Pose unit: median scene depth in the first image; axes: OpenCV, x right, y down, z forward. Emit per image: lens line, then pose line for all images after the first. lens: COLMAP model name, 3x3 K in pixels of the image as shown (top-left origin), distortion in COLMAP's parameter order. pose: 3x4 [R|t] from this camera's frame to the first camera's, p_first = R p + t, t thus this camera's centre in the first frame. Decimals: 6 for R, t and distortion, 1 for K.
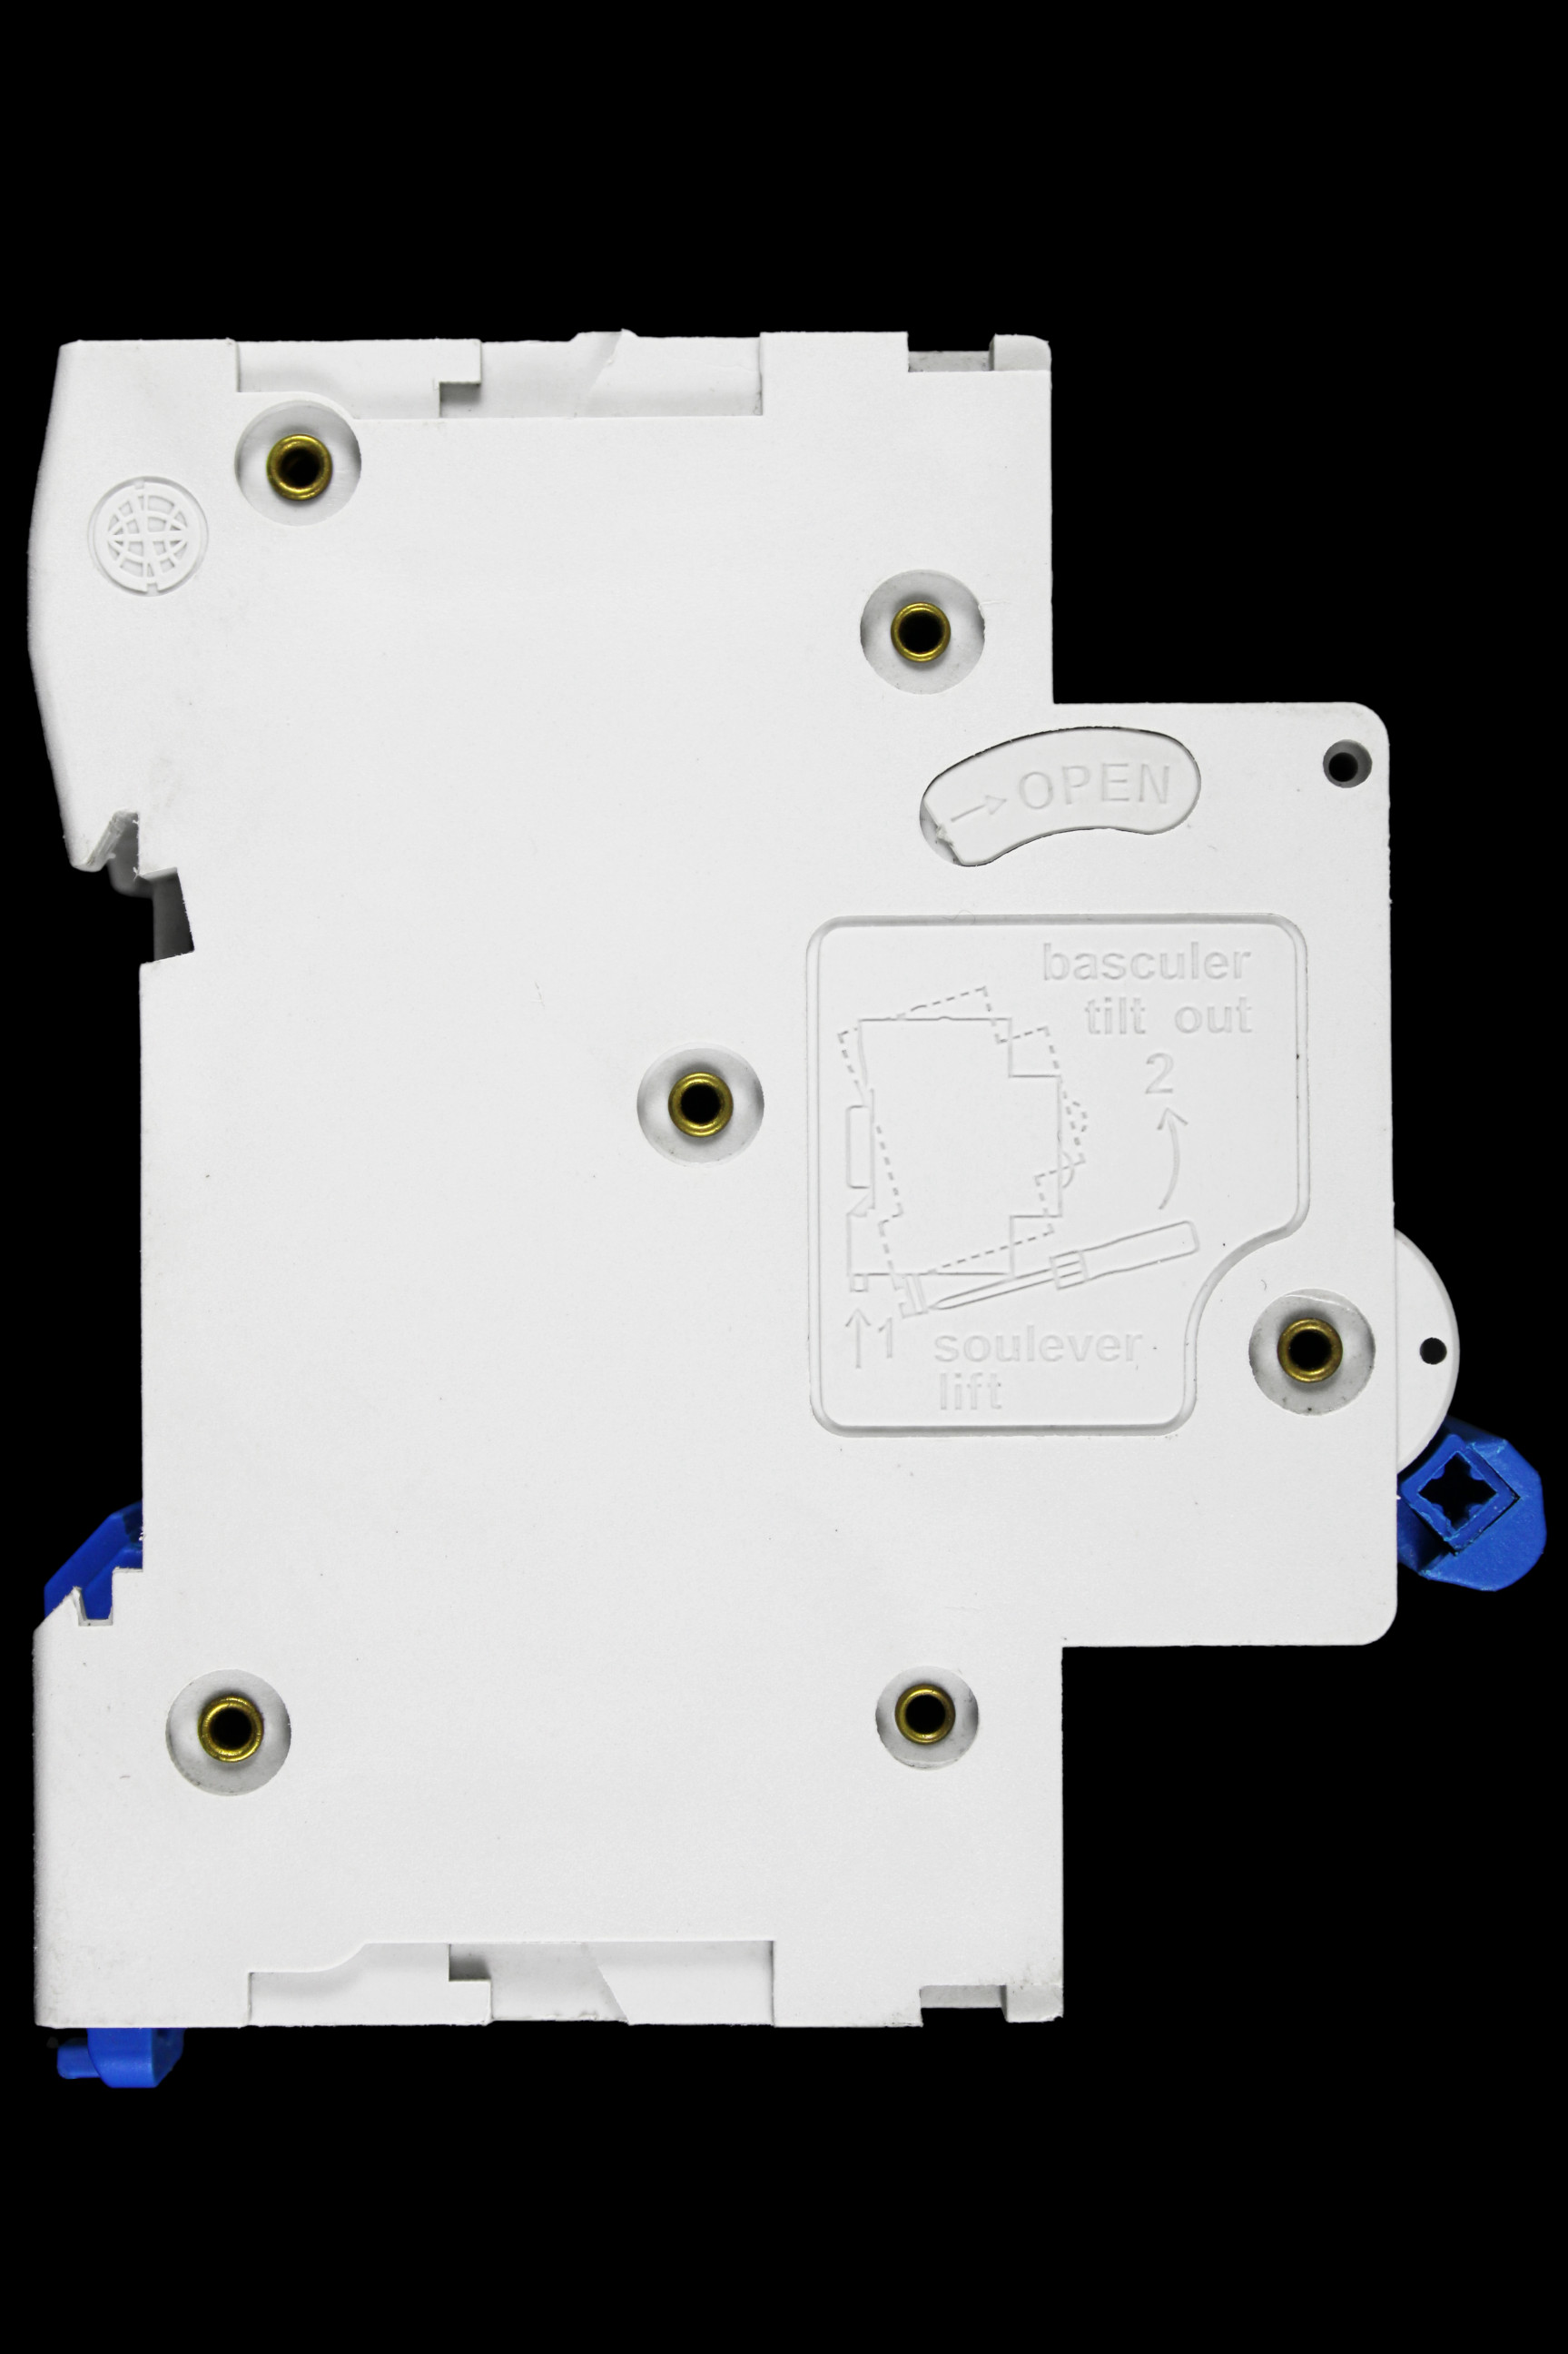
lens RADIAL K [[4697.3, 0, 783.5], [0, 4697.3, 1121.2], [0, 0, 1]] dist [-0.687182, 12.457229]
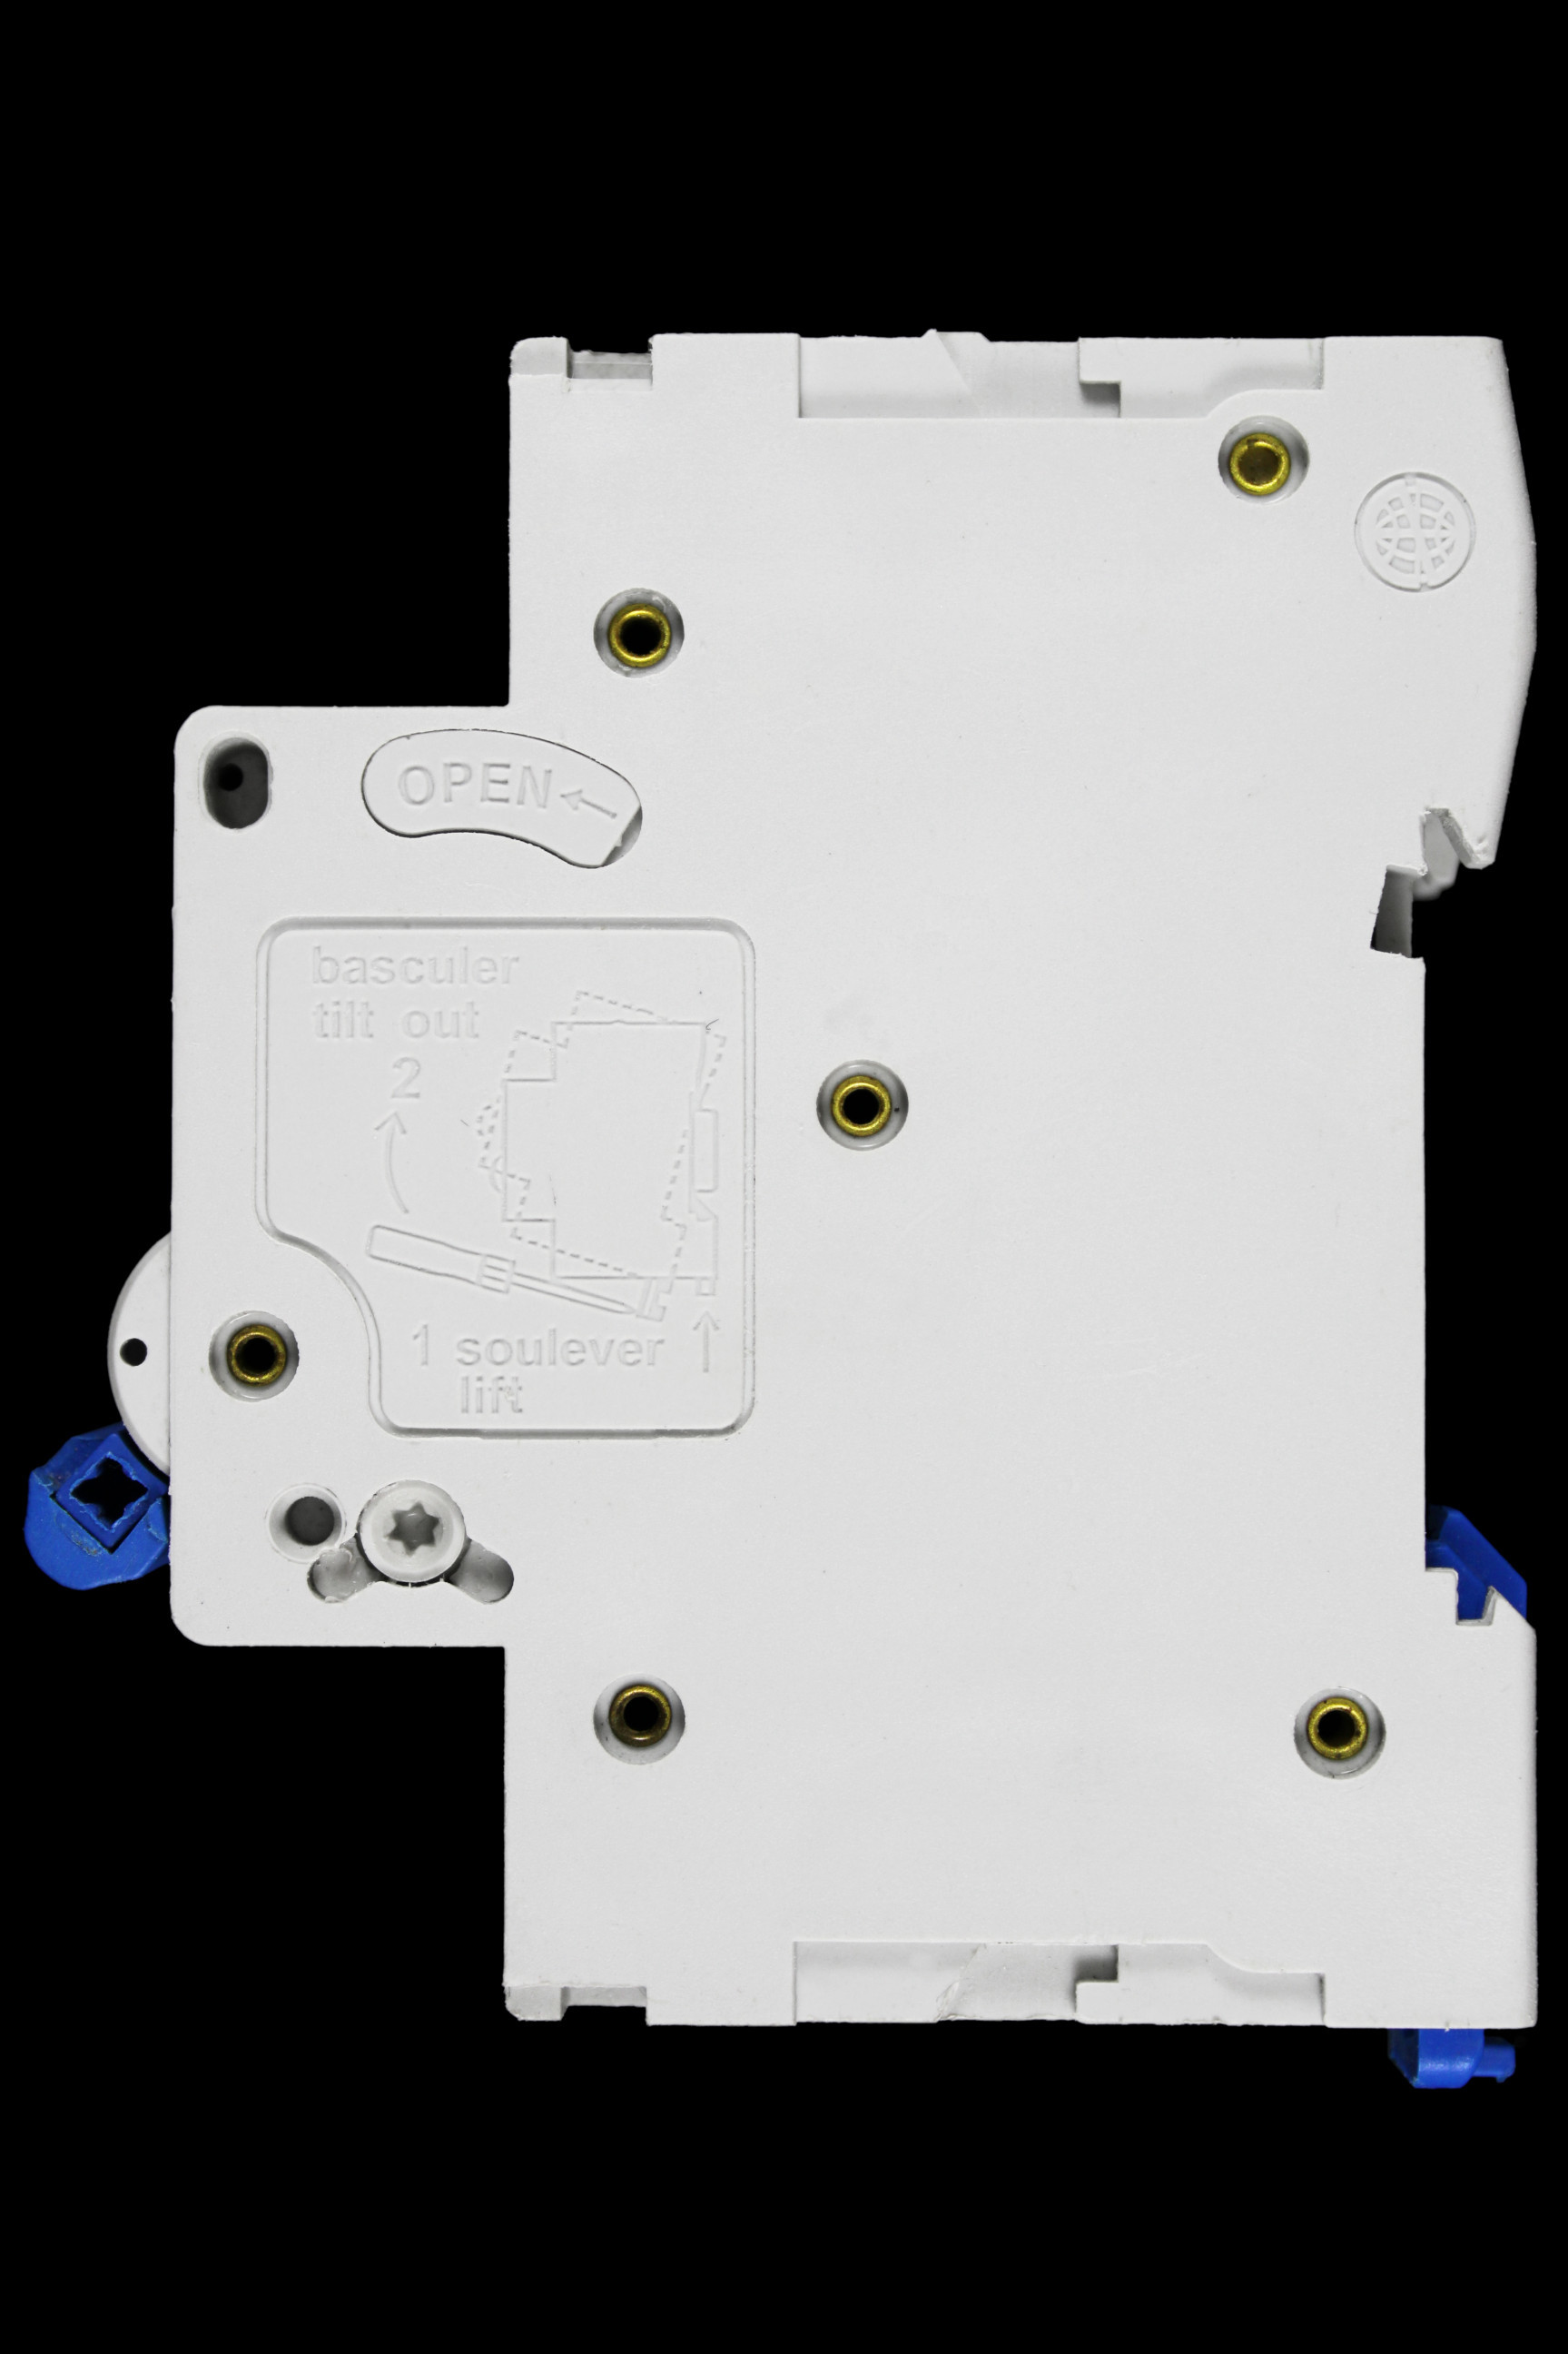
lens RADIAL K [[4703.8, 0, 784.0], [0, 4703.8, 1177.0], [0, 0, 1]] dist [-0.907961, 16.761284]
pose [[0.991676, 0.007752, 0.128524, -0.197238], [-0.009180, 0.999902, 0.010522, 0.001260], [-0.128430, -0.011615, 0.991651, 0.014408]]
